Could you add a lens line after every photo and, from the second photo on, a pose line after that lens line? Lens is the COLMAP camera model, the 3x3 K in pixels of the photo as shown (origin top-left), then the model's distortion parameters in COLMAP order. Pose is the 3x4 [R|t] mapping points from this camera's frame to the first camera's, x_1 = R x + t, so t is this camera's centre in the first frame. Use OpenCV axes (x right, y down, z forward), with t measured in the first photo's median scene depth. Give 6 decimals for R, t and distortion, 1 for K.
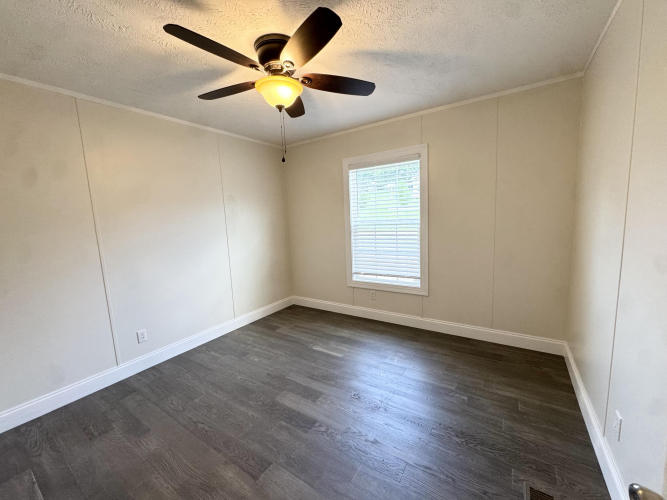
lens RADIAL K [[268.3, 0, 331.6], [0, 268.3, 251.0], [0, 0, 1]] dist [-0.002940, 0.000157]
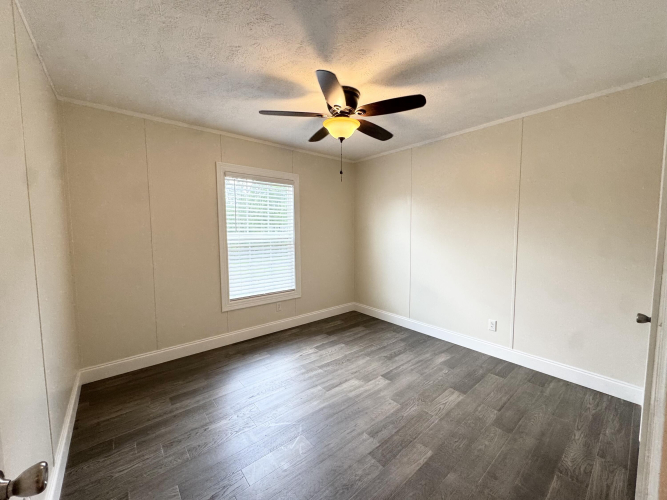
lens RADIAL K [[268.3, 0, 332.9], [0, 268.3, 249.7], [0, 0, 1]] dist [-0.002940, 0.000157]
pose [[0.277777, -0.031528, 0.960128, -0.730392], [0.106009, 0.994363, 0.001983, -0.030824], [-0.954779, 0.101232, 0.279553, 0.471457]]
